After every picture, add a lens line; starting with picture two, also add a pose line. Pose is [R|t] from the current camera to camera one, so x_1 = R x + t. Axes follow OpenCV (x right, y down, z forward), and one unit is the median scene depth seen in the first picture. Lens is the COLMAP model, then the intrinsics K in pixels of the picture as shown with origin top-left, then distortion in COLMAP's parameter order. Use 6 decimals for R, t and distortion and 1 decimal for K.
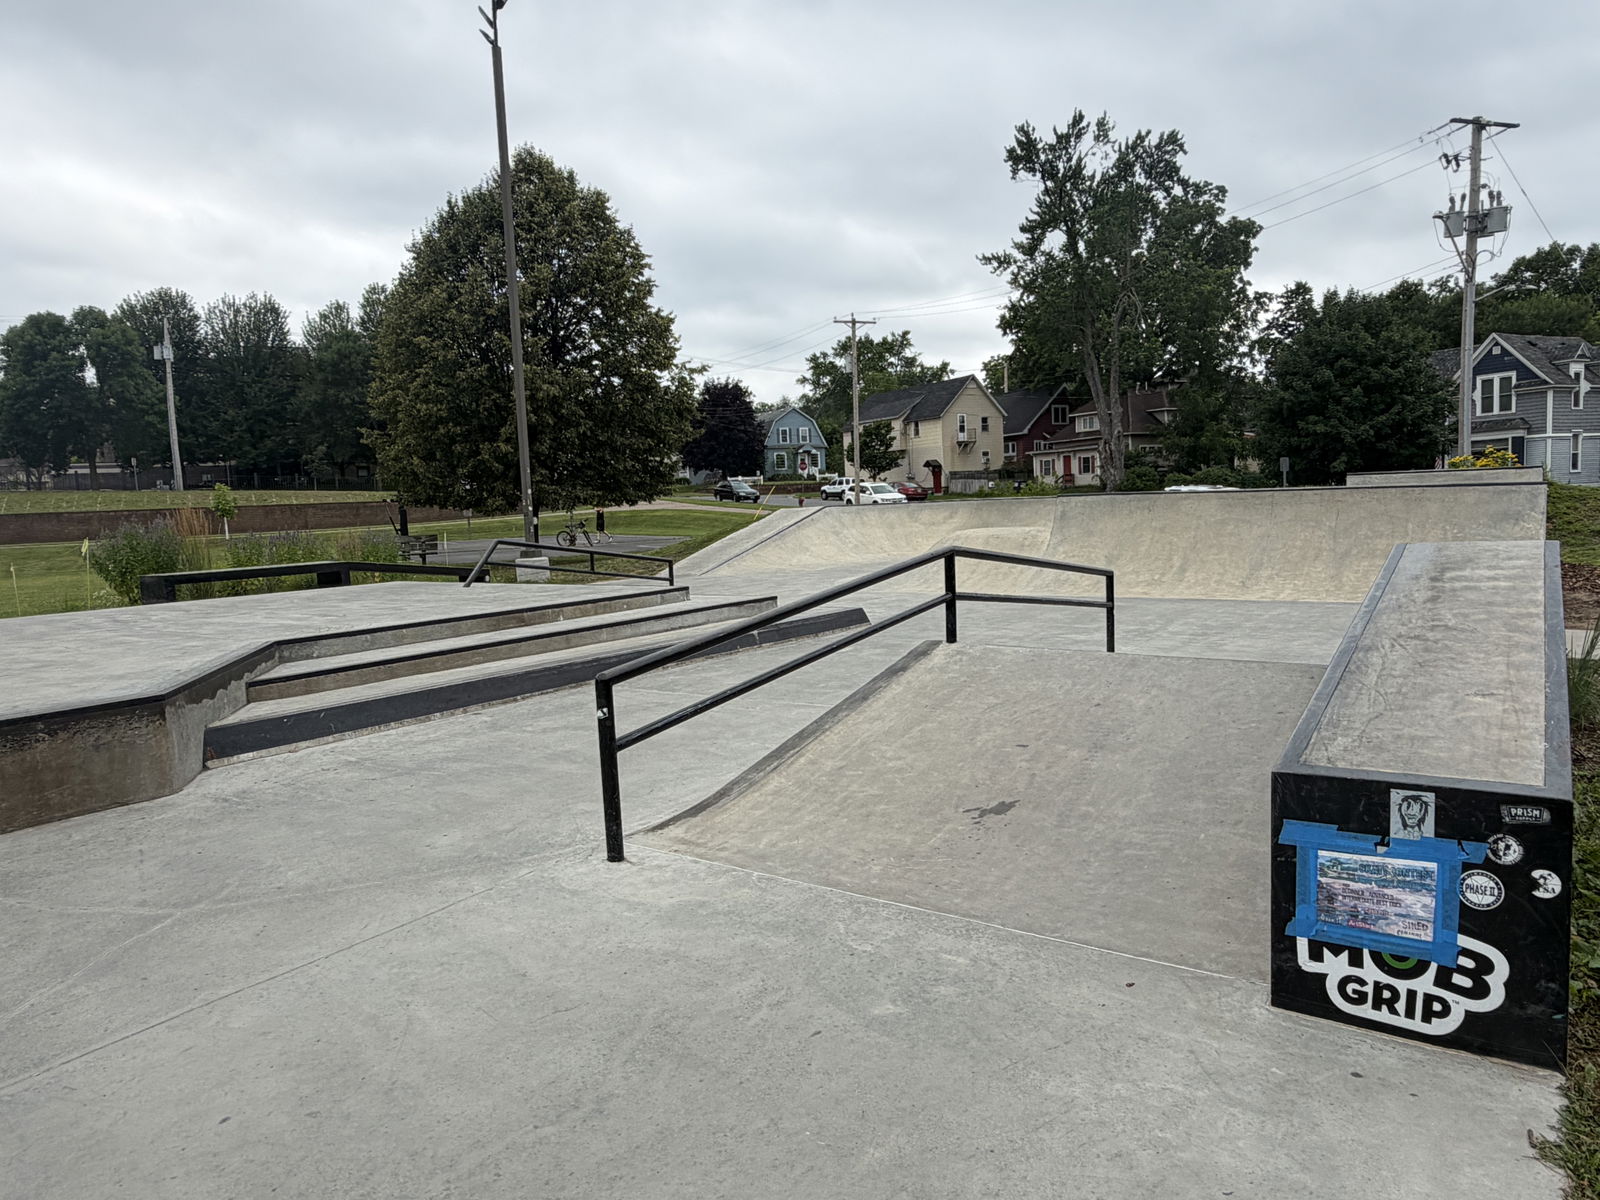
lens RADIAL K [[1090.7, 0, 805.5], [0, 1090.7, 612.7], [0, 0, 1]] dist [-0.001219, 0.002162]
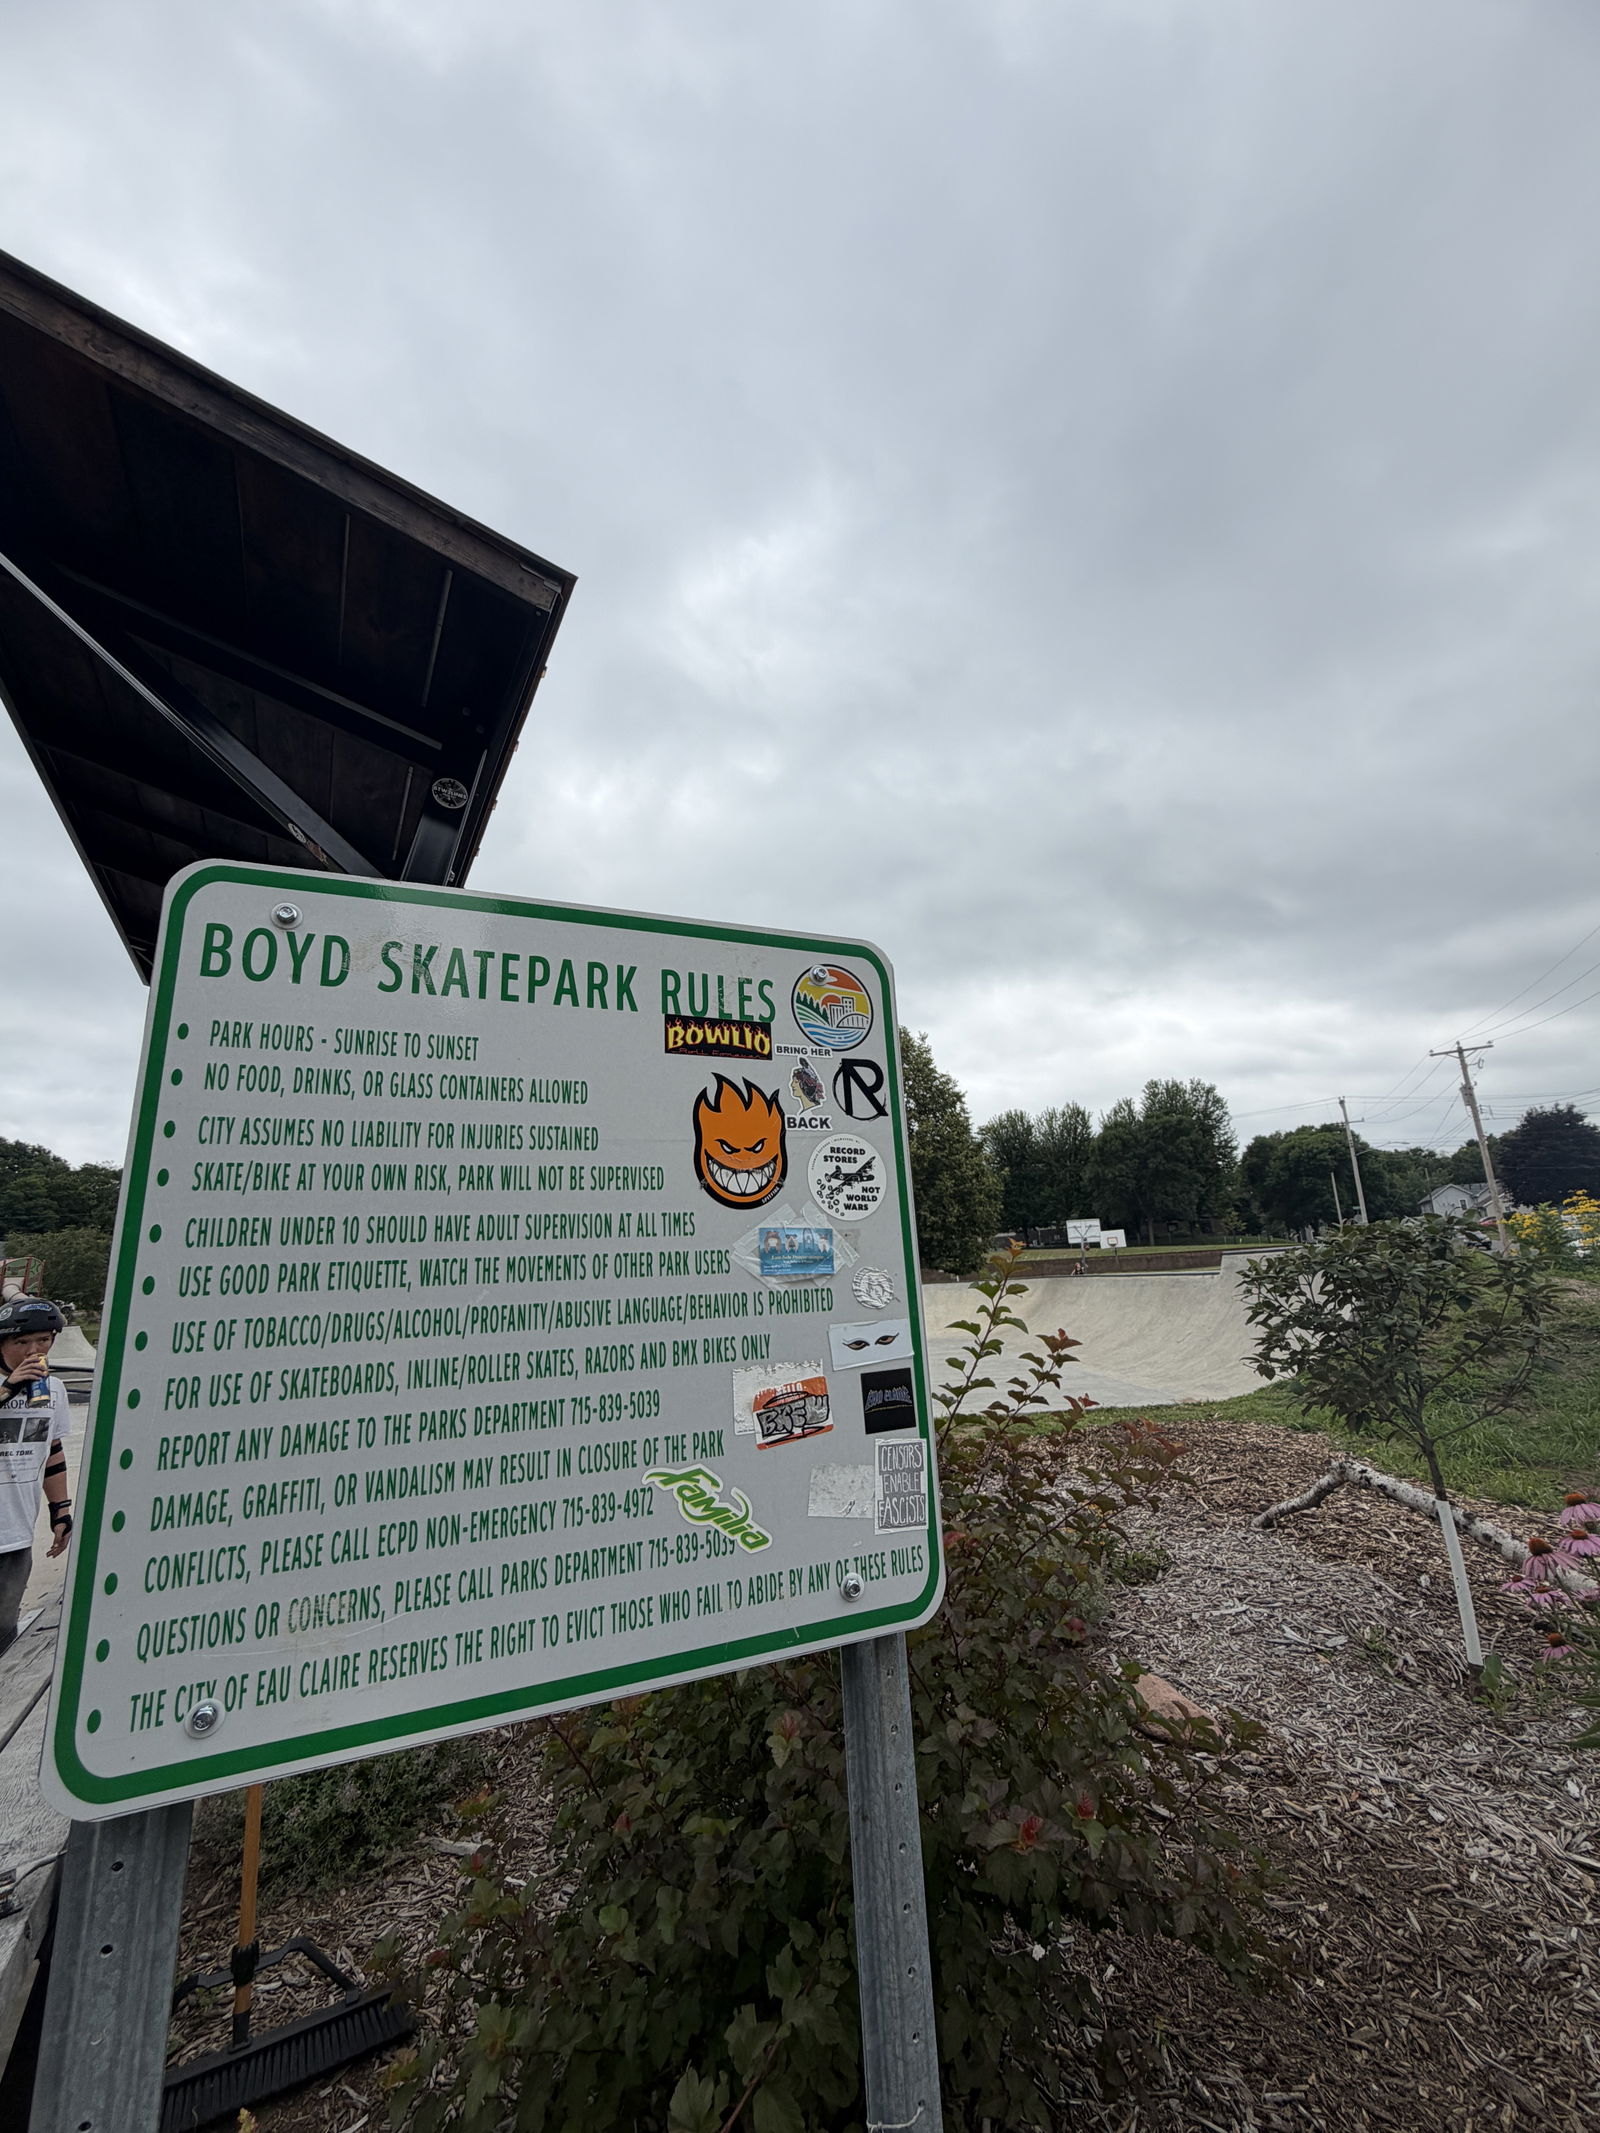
lens RADIAL K [[877.9, 0, 800.0], [0, 877.9, 1066.5], [0, 0, 1]] dist [-0.001056, -0.000117]
pose [[0.588724, -0.188335, -0.786088, 0.253393], [-0.054785, 0.960946, -0.271258, -0.022141], [0.806475, 0.202762, 0.555414, 0.132694]]
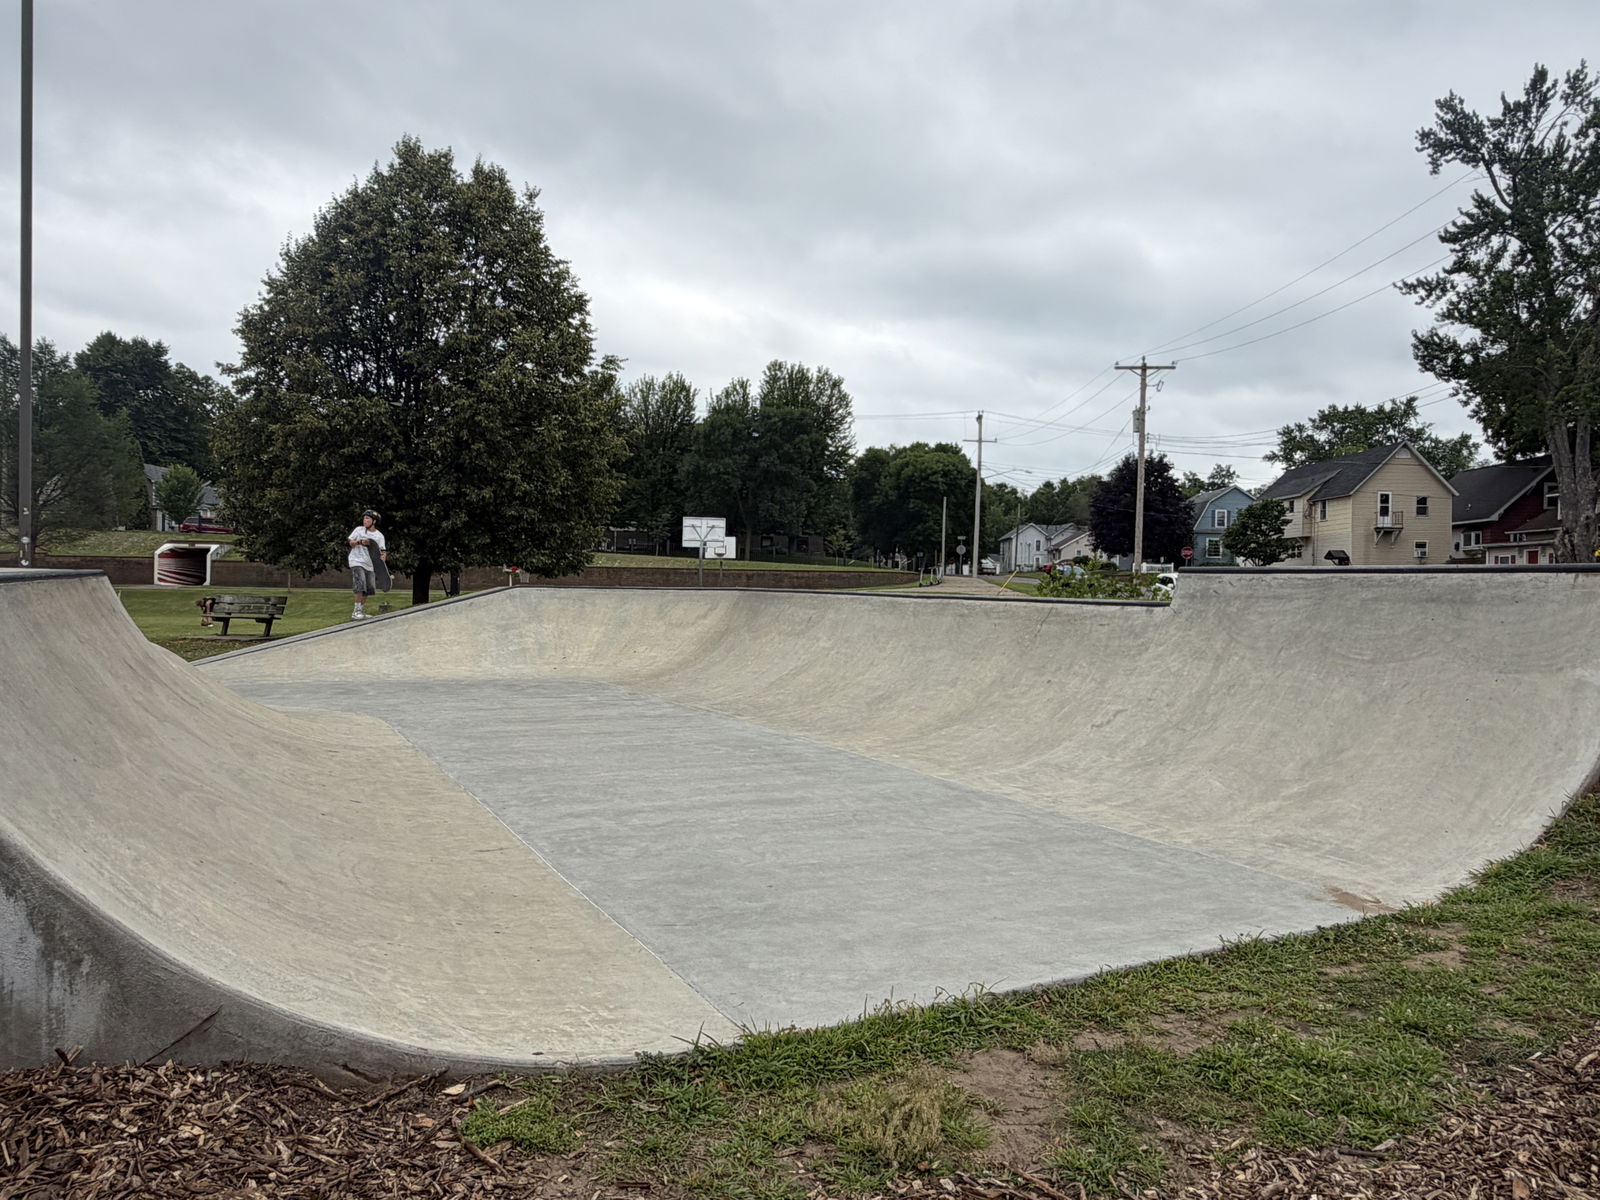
lens RADIAL K [[1090.7, 0, 805.5], [0, 1090.7, 612.7], [0, 0, 1]] dist [-0.001219, 0.002162]
pose [[0.883151, 0.065461, -0.464499, 0.177371], [-0.100326, 0.993661, -0.050715, -0.023878], [0.458234, 0.091390, 0.884121, 0.183779]]
